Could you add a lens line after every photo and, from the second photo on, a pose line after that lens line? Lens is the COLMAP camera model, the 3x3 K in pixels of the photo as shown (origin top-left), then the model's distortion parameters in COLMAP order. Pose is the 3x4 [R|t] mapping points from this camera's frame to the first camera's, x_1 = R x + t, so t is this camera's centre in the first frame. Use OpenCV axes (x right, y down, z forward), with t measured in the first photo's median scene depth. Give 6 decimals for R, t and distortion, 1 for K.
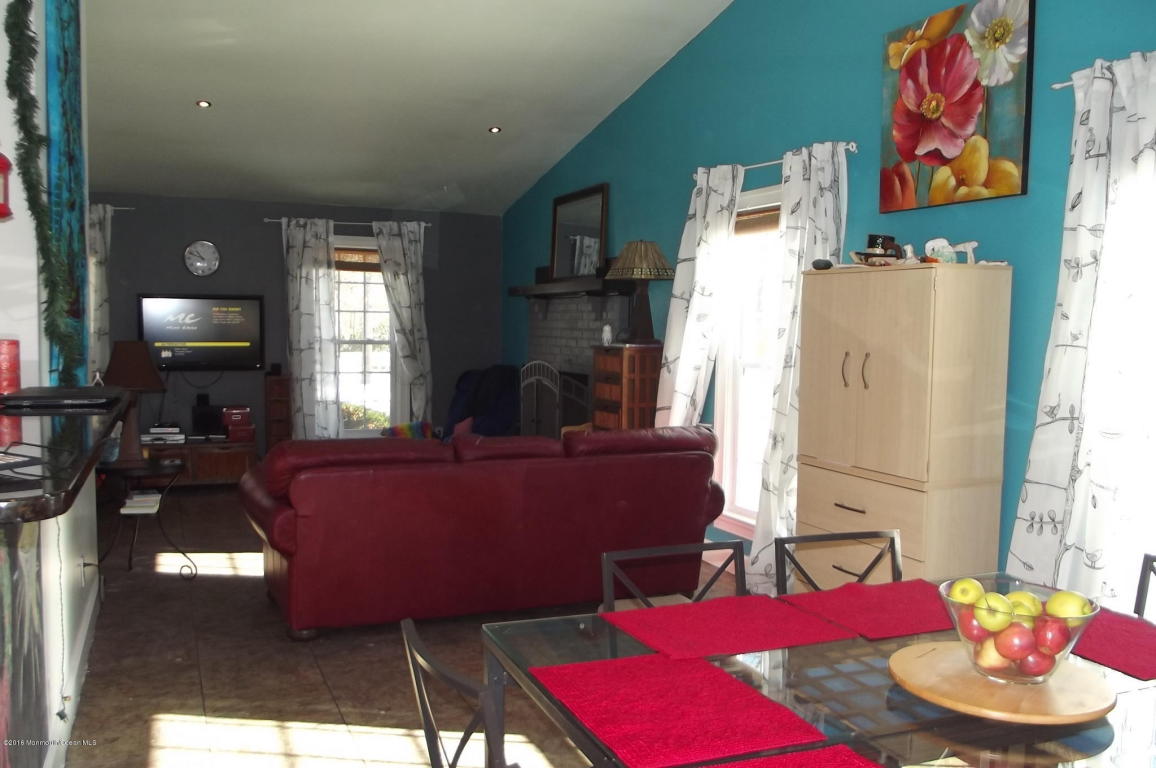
lens RADIAL K [[990.6, 0, 579.9], [0, 990.6, 402.9], [0, 0, 1]] dist [-0.067044, 0.055056]
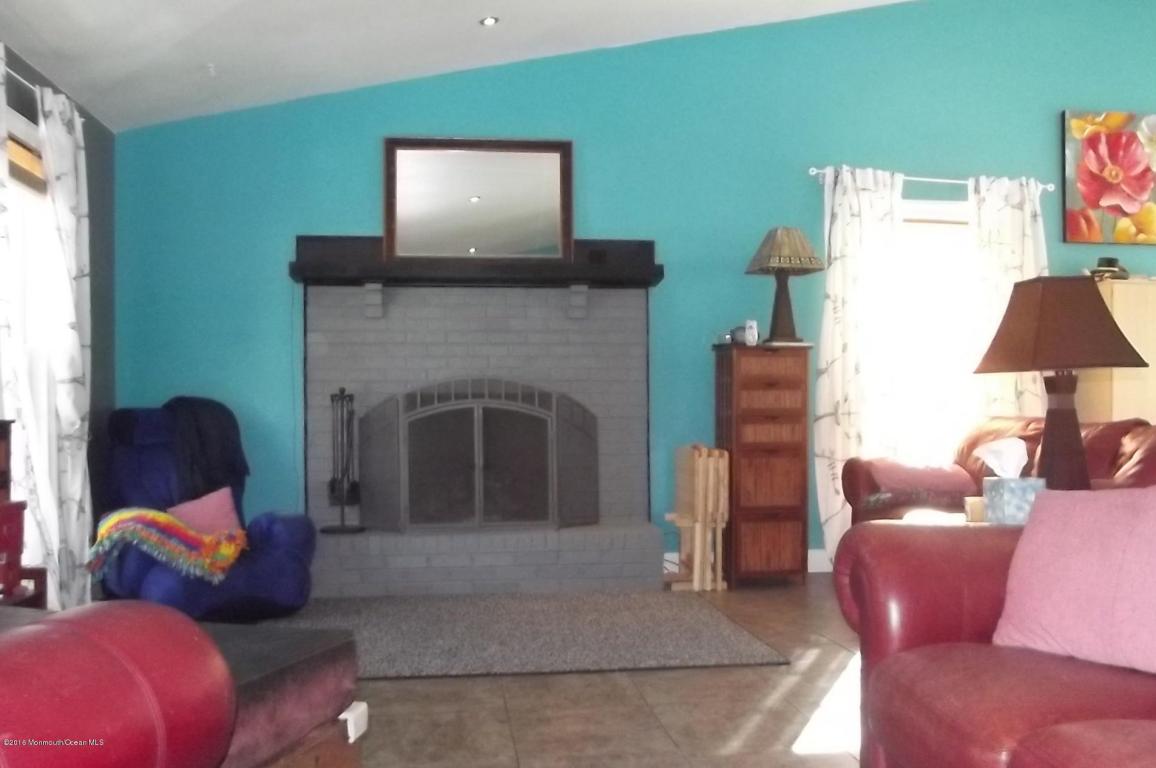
lens RADIAL K [[990.6, 0, 579.9], [0, 990.6, 402.9], [0, 0, 1]] dist [-0.067044, 0.055056]
pose [[0.259124, -0.019008, 0.965657, -1.233510], [0.086195, 0.996272, -0.003519, -0.030592], [-0.961990, 0.084146, 0.259796, 1.409811]]
